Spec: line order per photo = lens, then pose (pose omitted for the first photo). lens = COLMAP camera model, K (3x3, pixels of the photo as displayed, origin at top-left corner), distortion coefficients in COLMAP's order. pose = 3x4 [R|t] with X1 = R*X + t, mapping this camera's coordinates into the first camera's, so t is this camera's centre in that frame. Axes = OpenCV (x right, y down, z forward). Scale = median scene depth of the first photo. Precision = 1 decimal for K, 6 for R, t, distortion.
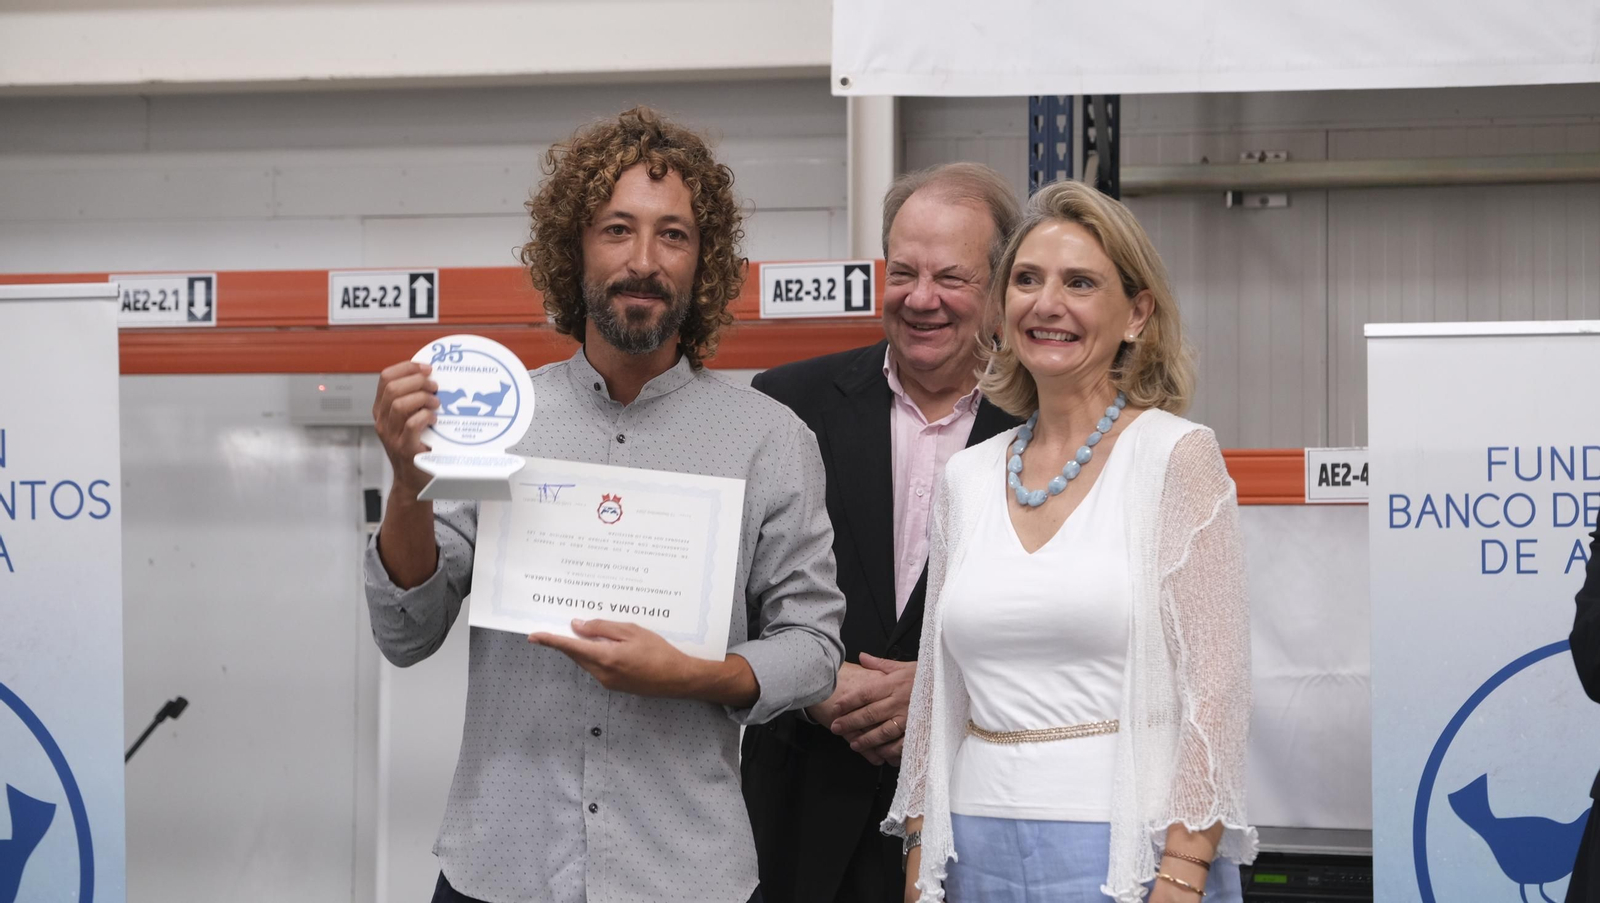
lens RADIAL K [[3373.5, 0, 827.9], [0, 3373.5, 448.4], [0, 0, 1]] dist [0.106594, 0.000000]
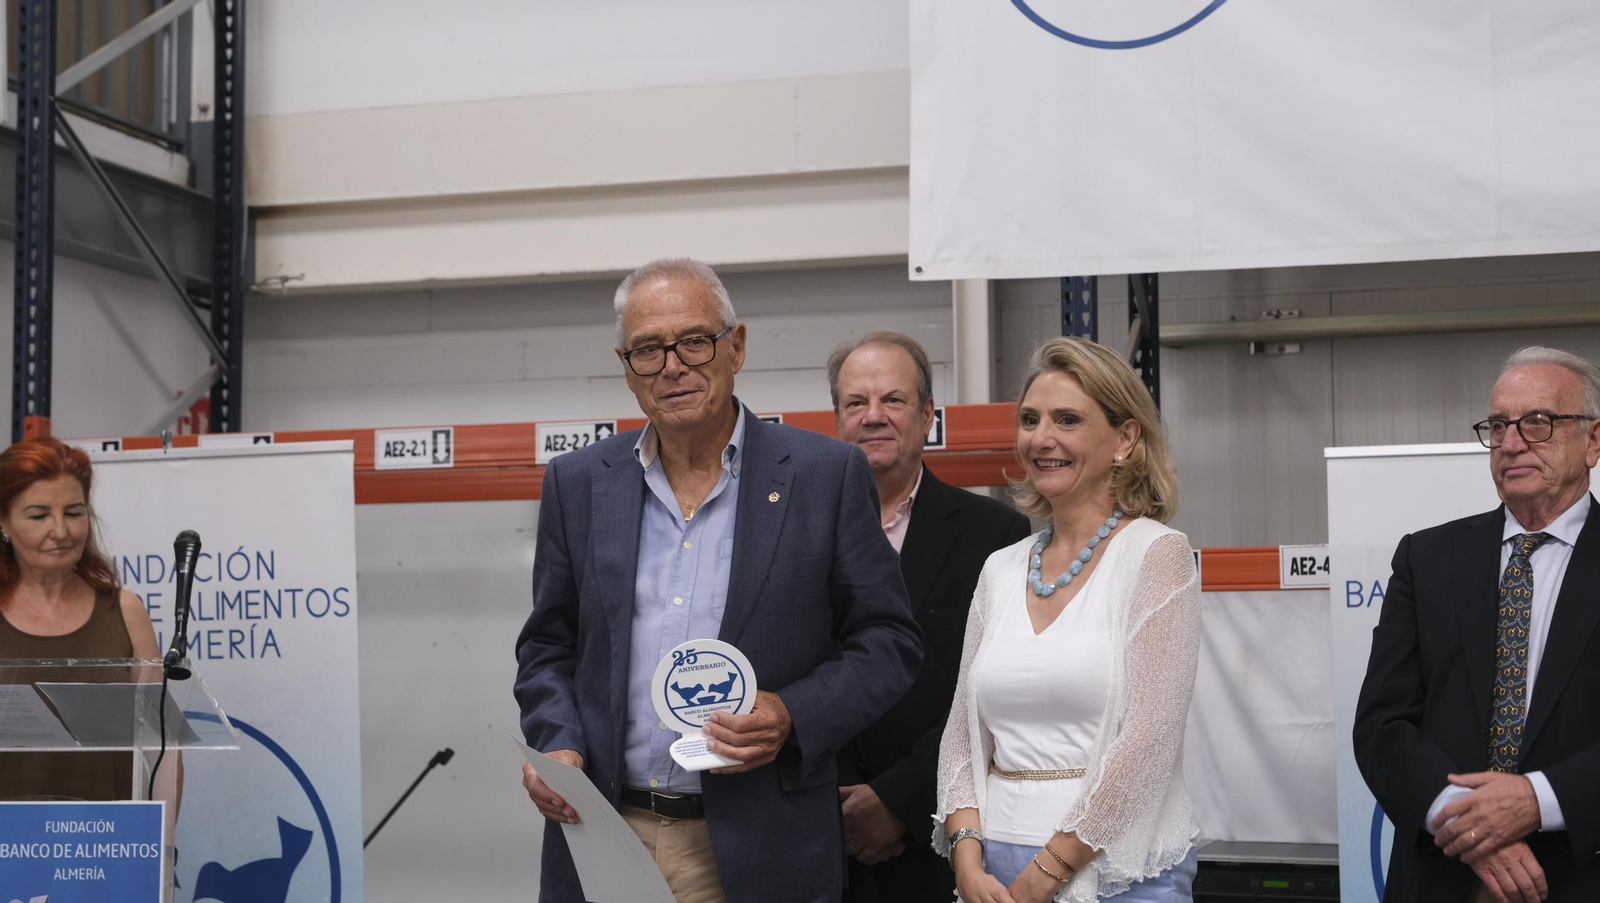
lens RADIAL K [[2727.1, 0, 805.1], [0, 2727.1, 453.9], [0, 0, 1]] dist [0.051382, 0.000000]
pose [[0.994574, -0.020841, -0.101927, 0.065167], [0.017517, 0.999289, -0.033401, -0.003241], [0.102550, 0.031435, 0.994231, -0.045584]]
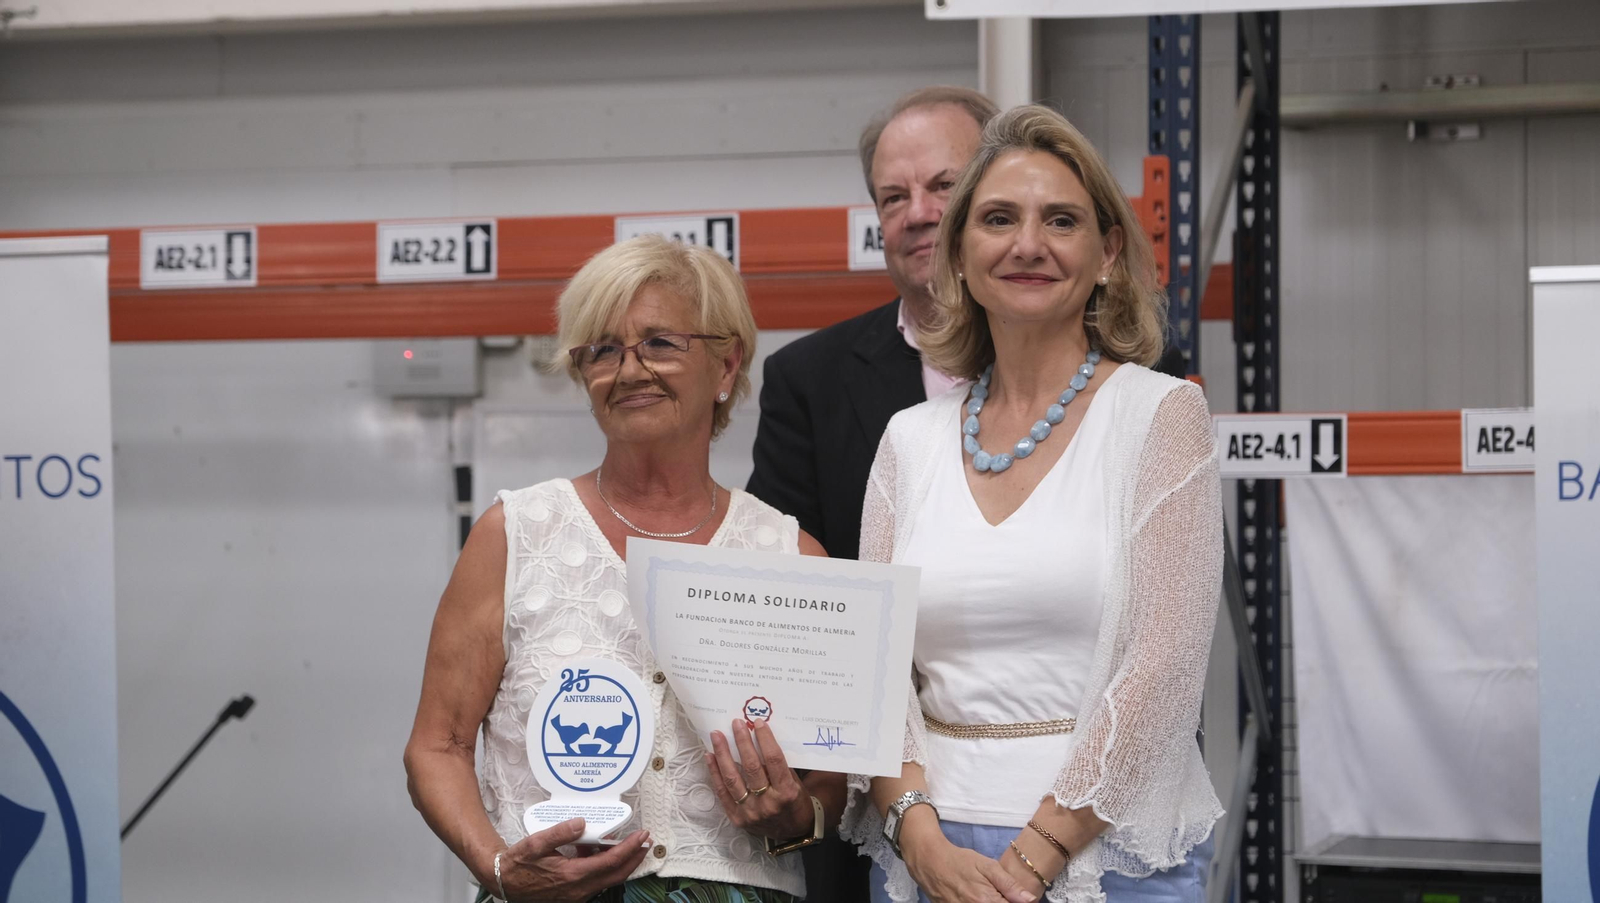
lens RADIAL K [[3712.1, 0, 822.0], [0, 3712.1, 454.3], [0, 0, 1]] dist [0.100630, 0.000000]
pose [[0.996834, -0.006904, -0.079210, 0.049193], [0.007528, 0.999943, 0.007586, 0.002679], [0.079153, -0.008159, 0.996829, 0.019705]]
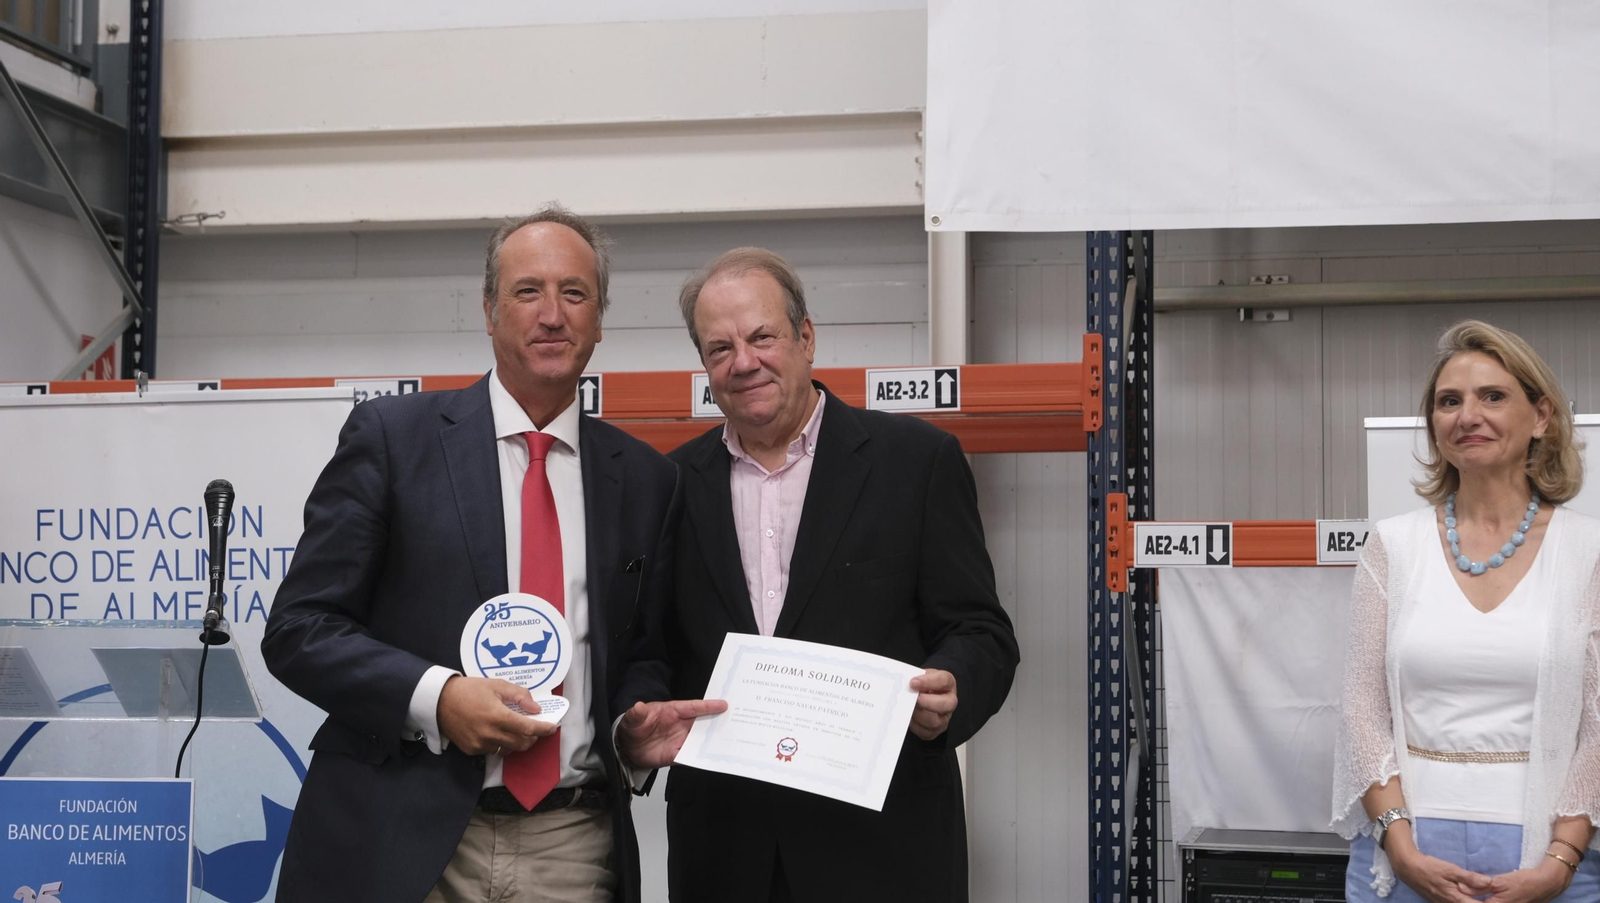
lens RADIAL K [[2785.0, 0, 822.2], [0, 2785.0, 449.1], [0, 0, 1]] dist [0.074866, 0.000000]
pose [[0.999839, -0.001054, -0.017903, -0.017593], [0.000600, 0.999679, -0.025316, -0.000098], [0.017924, 0.025301, 0.999519, -0.007276]]
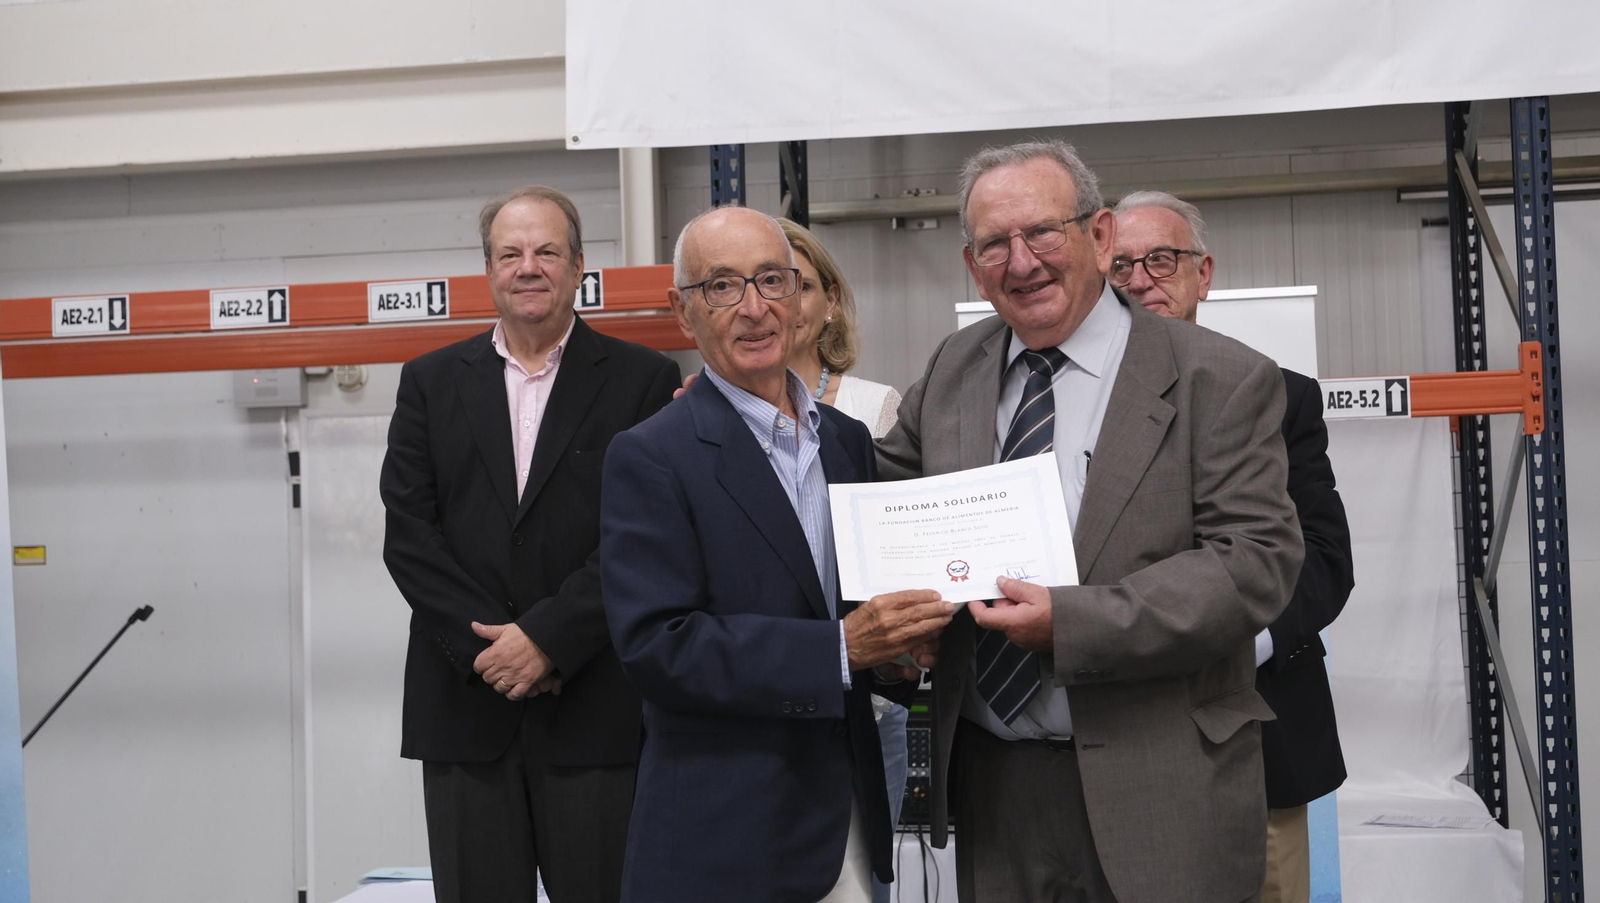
lens RADIAL K [[2259.6, 0, 831.1], [0, 2259.6, 470.8], [0, 0, 1]] dist [0.029253, 0.000000]
pose [[0.999229, -0.033220, 0.020923, 0.082479], [0.032835, 0.999290, 0.018473, 0.011955], [-0.021522, -0.017771, 0.999610, 0.077877]]
